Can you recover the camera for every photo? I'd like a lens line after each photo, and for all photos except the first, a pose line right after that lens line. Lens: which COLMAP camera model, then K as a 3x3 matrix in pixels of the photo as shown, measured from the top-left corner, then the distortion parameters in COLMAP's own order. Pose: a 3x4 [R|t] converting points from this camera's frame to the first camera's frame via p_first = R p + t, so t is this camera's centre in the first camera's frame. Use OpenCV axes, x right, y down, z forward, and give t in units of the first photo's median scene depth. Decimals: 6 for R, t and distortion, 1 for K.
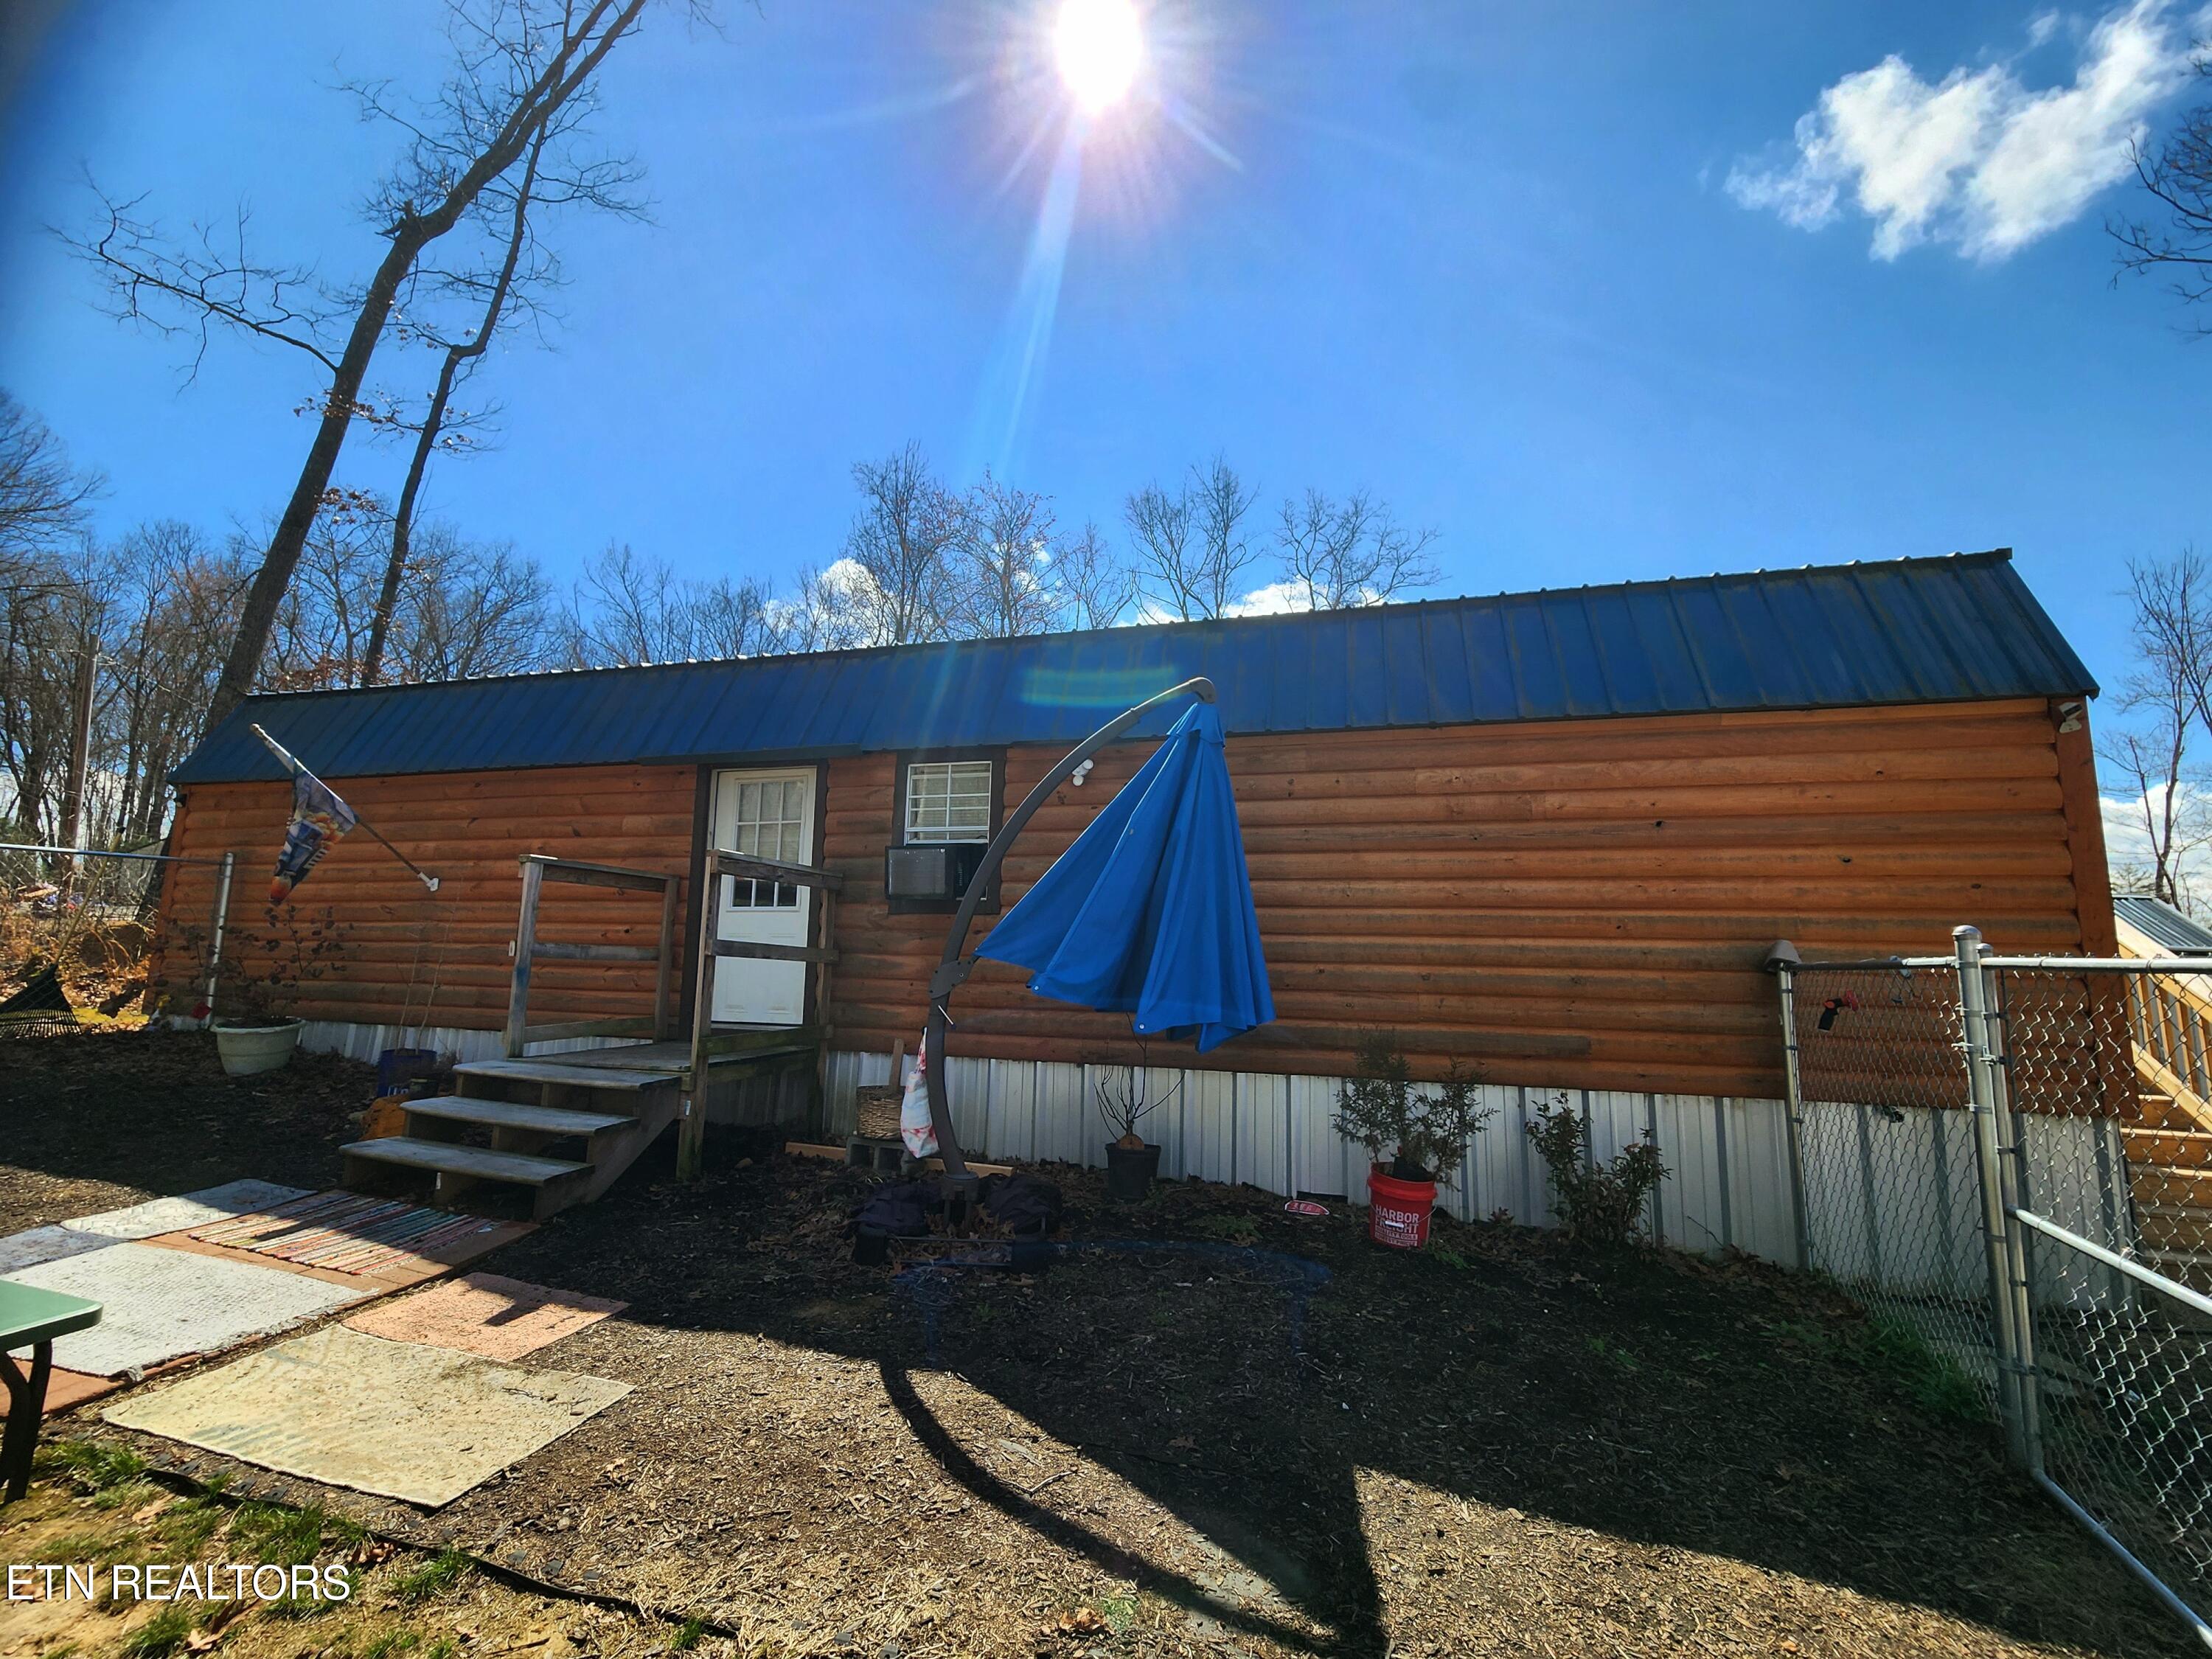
lens RADIAL K [[913.3, 0, 1110.2], [0, 913.3, 827.1], [0, 0, 1]] dist [-0.001728, 0.000077]
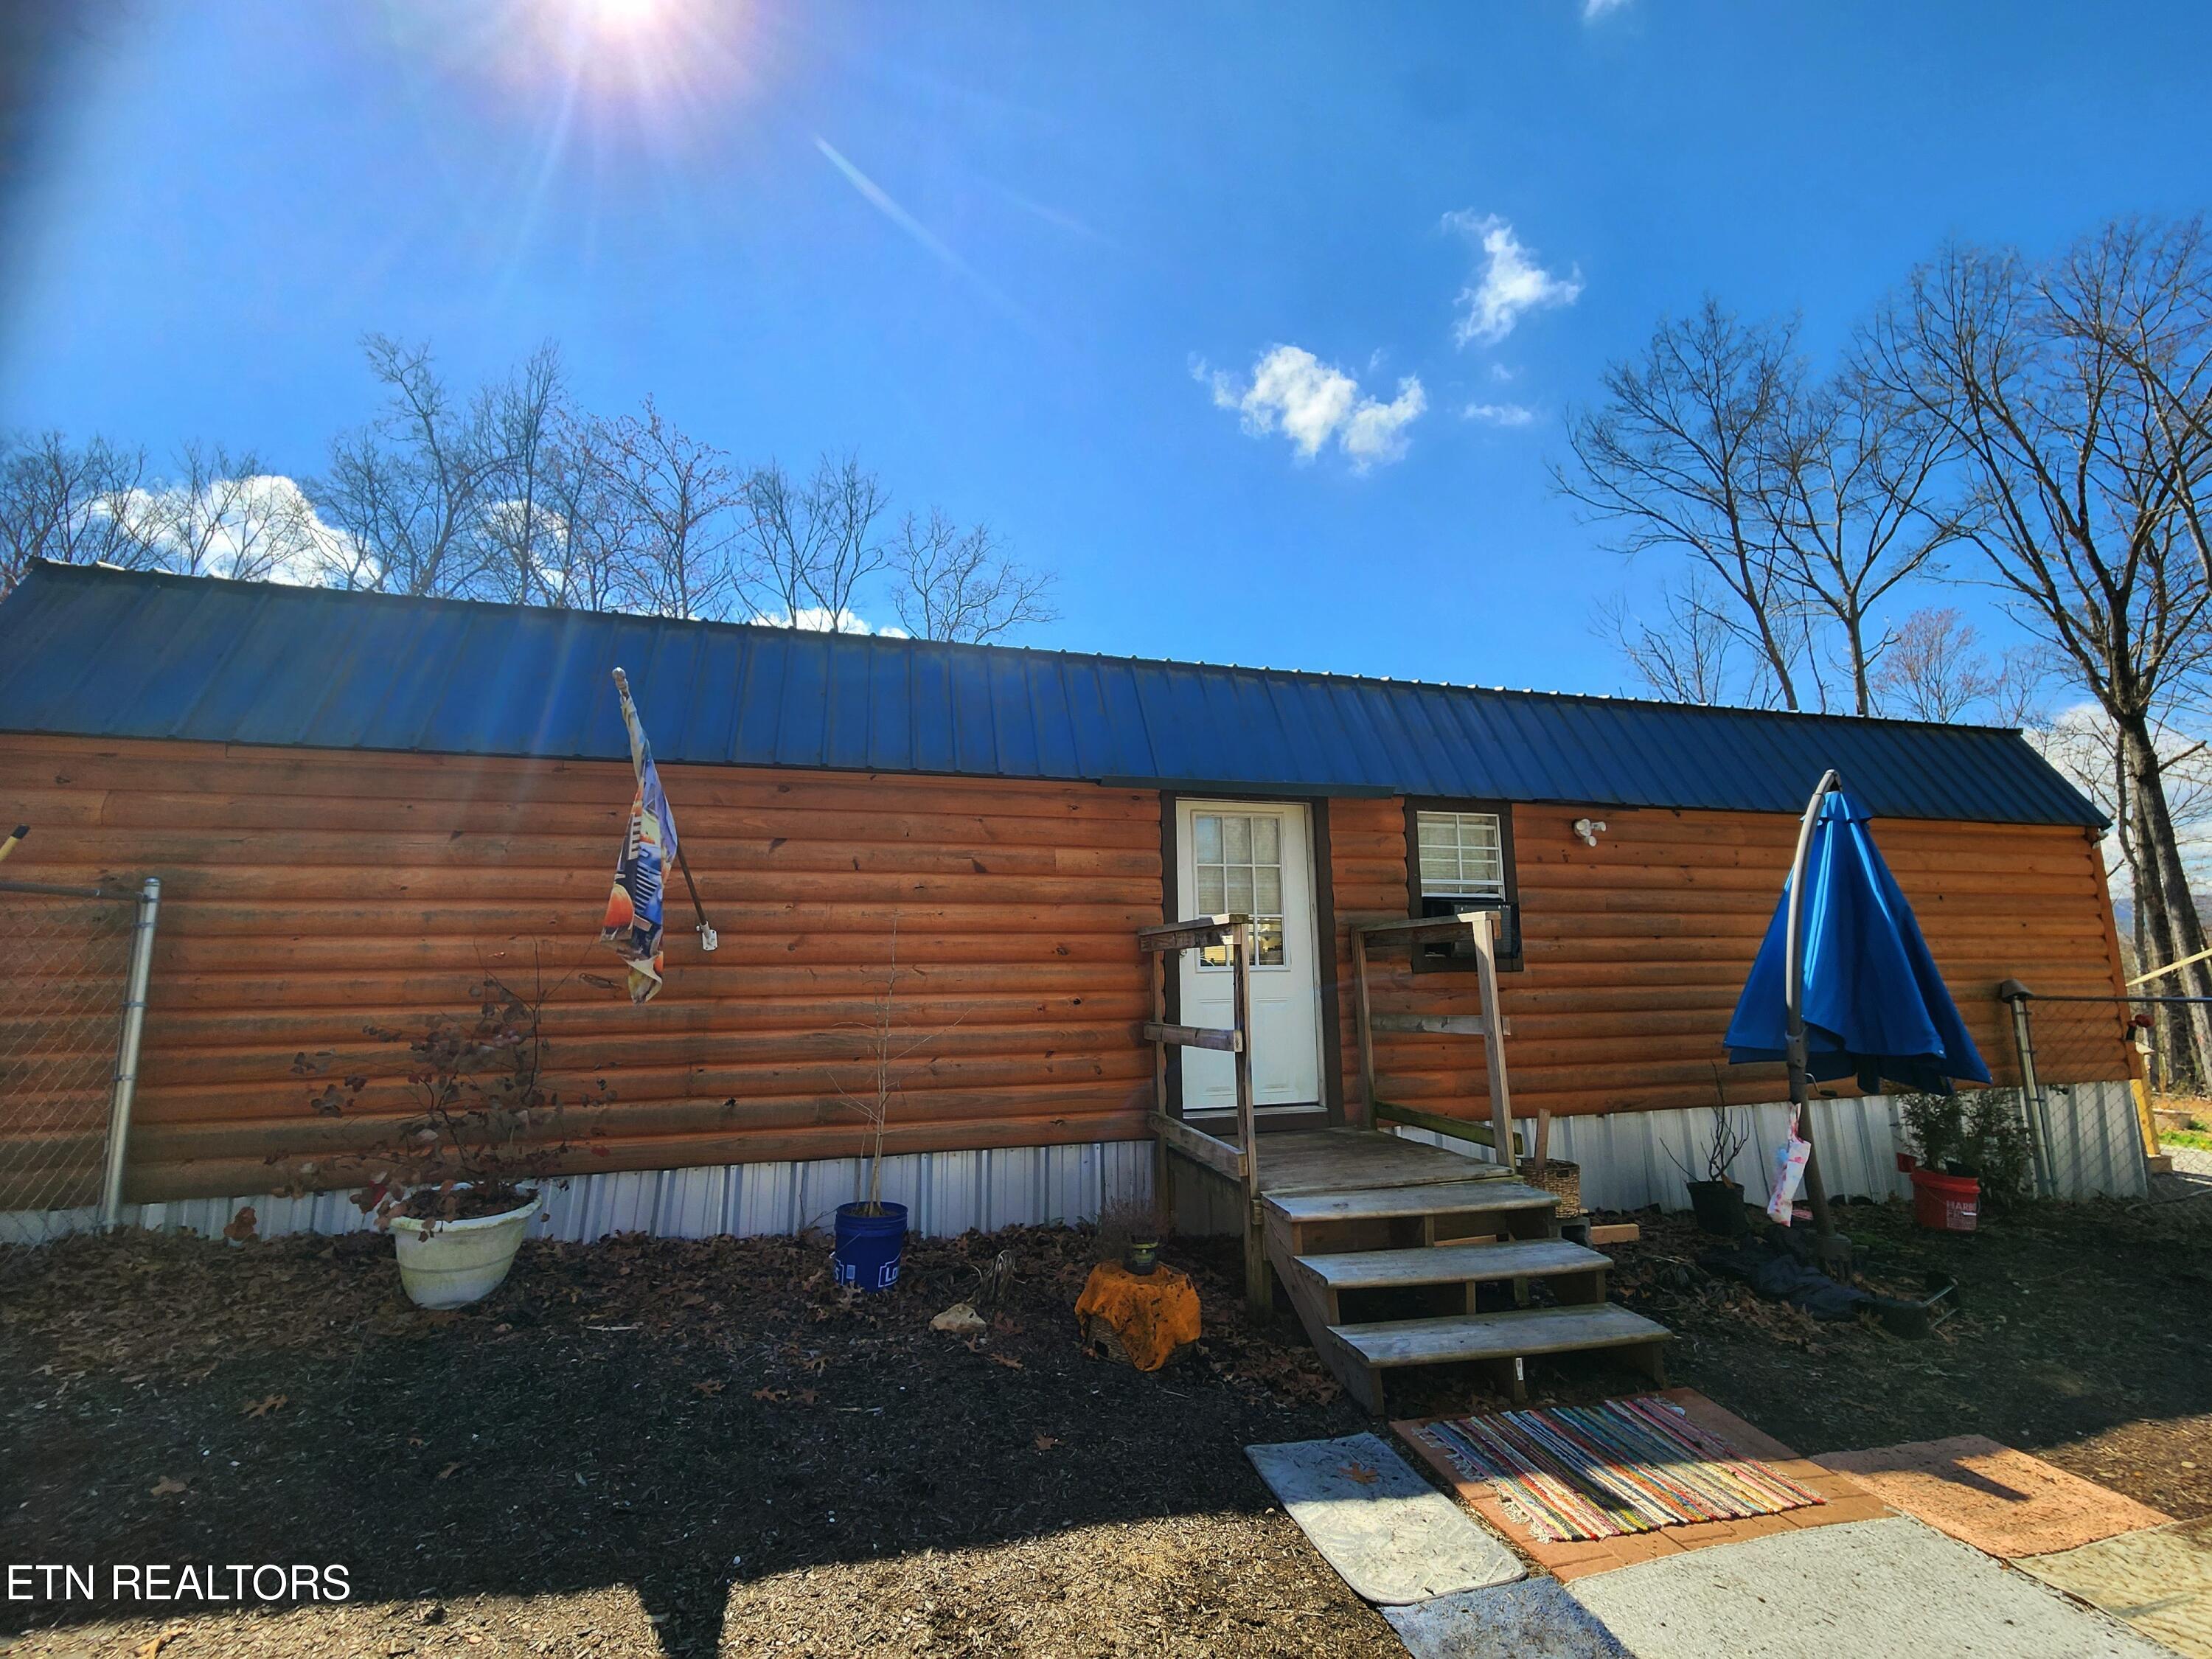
lens RADIAL K [[910.4, 0, 1107.9], [0, 910.4, 827.6], [0, 0, 1]] dist [-0.002289, 0.000656]
pose [[0.857565, 0.052223, 0.511717, -0.966435], [-0.045036, 0.998635, -0.026440, -0.012767], [-0.512400, -0.000372, 0.858747, 0.361612]]
